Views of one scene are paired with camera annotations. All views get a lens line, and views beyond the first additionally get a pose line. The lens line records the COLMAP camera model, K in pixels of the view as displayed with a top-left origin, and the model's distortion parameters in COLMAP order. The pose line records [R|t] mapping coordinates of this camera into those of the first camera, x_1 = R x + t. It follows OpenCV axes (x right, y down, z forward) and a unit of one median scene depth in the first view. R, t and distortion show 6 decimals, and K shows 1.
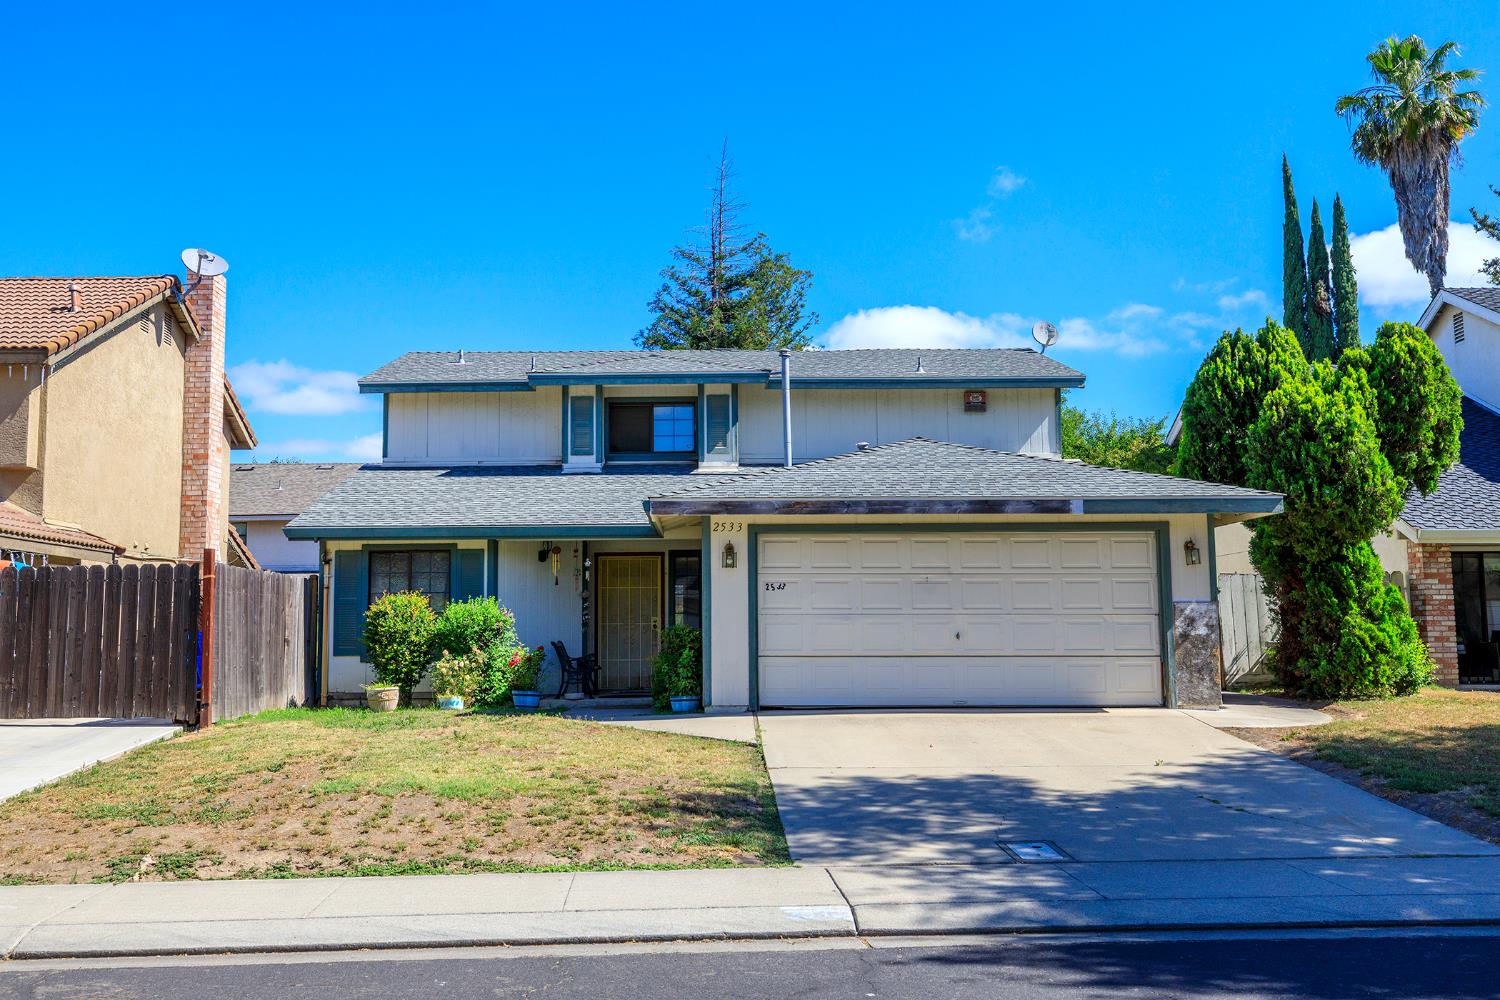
lens RADIAL K [[1444.7, 0, 754.4], [0, 1444.7, 502.2], [0, 0, 1]] dist [-0.003289, 0.000000]
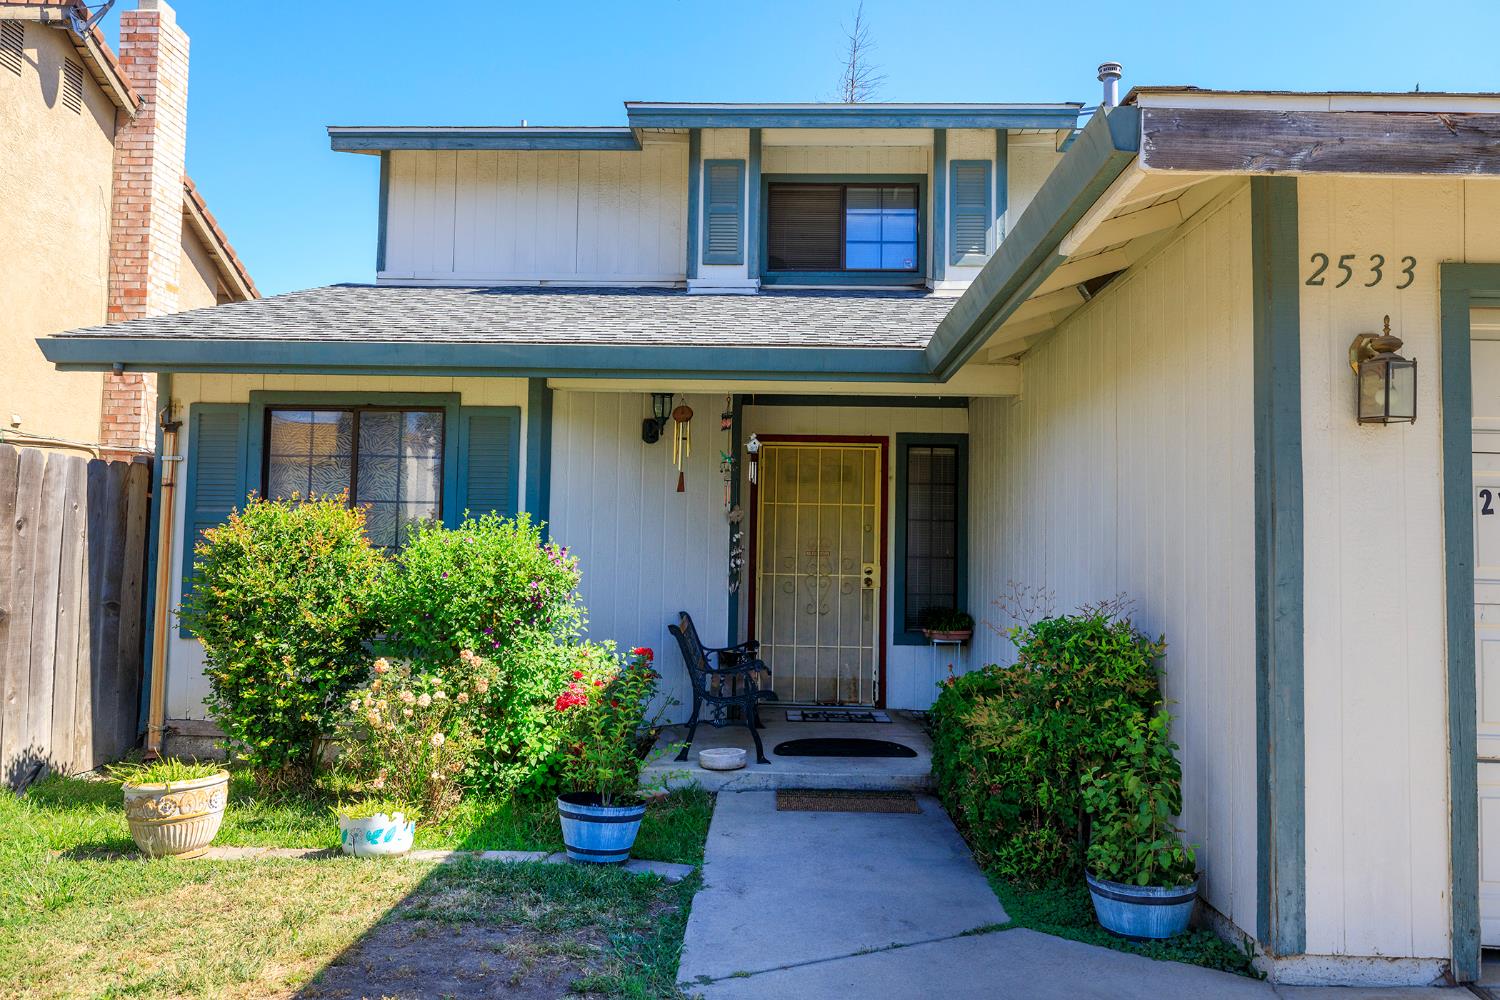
lens RADIAL K [[1087.1, 0, 745.7], [0, 1087.1, 497.5], [0, 0, 1]] dist [0.003456, 0.004095]
pose [[0.998478, 0.024888, -0.049226, -0.101236], [-0.022767, 0.998808, 0.043188, 0.044318], [0.050243, -0.042001, 0.997853, 0.668708]]
